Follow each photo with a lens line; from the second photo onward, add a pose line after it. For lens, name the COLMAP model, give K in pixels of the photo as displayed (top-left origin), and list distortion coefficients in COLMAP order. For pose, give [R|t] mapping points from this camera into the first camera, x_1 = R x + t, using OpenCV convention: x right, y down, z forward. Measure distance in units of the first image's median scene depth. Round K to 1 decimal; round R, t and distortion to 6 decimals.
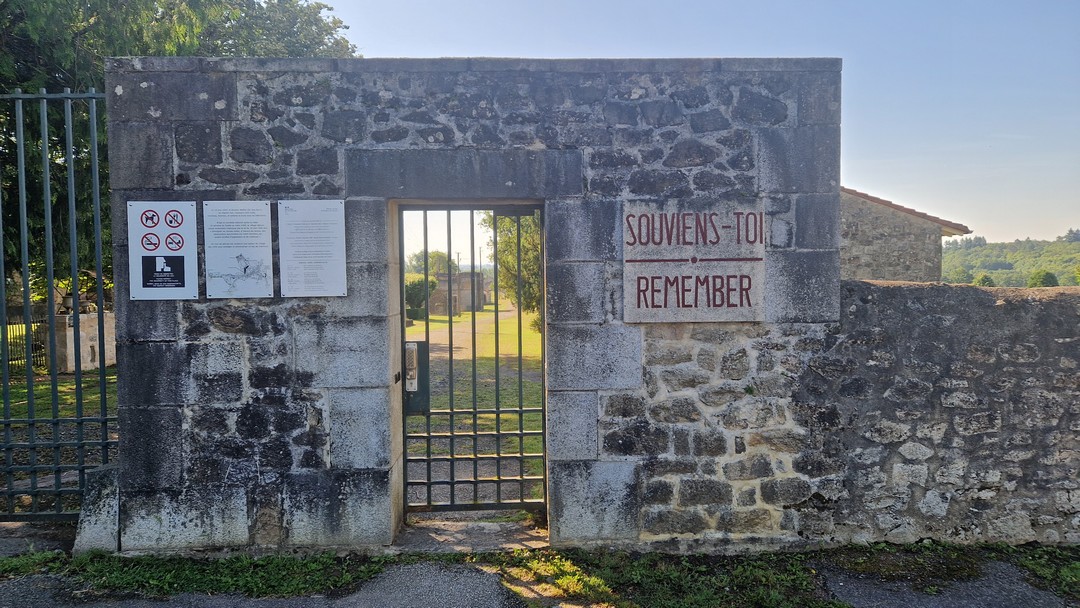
lens RADIAL K [[765.8, 0, 569.1], [0, 765.8, 300.6], [0, 0, 1]] dist [0.090998, -0.081437]
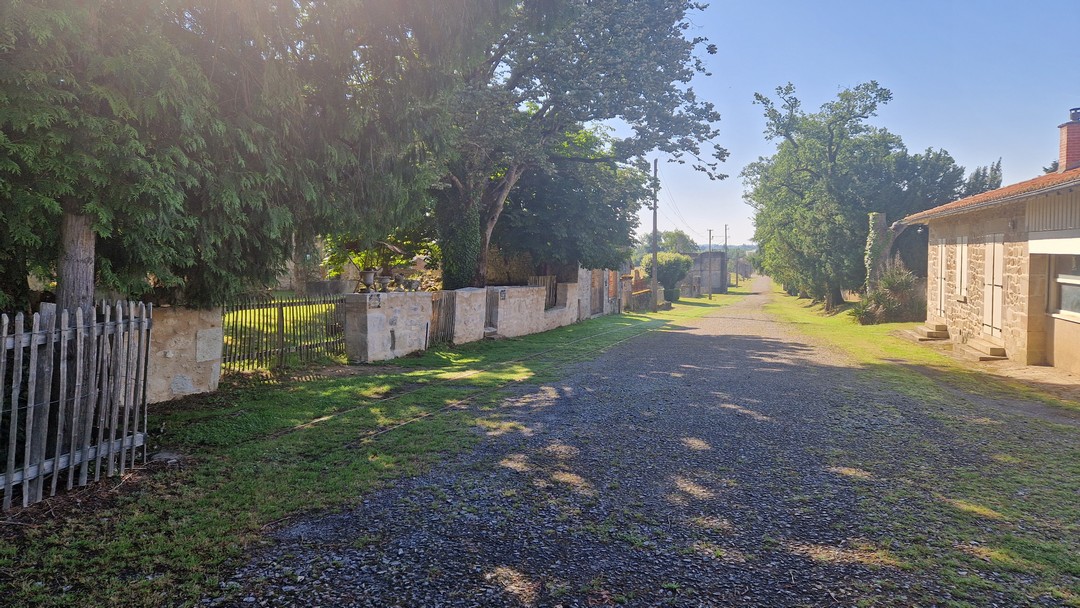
lens RADIAL K [[717.4, 0, 540.0], [0, 717.4, 304.0], [0, 0, 1]] dist [0.093580, -0.086485]
pose [[0.953864, 0.018006, -0.299698, -0.902388], [-0.008999, 0.999466, 0.031404, 0.013921], [0.300103, -0.027258, 0.953517, 1.237928]]
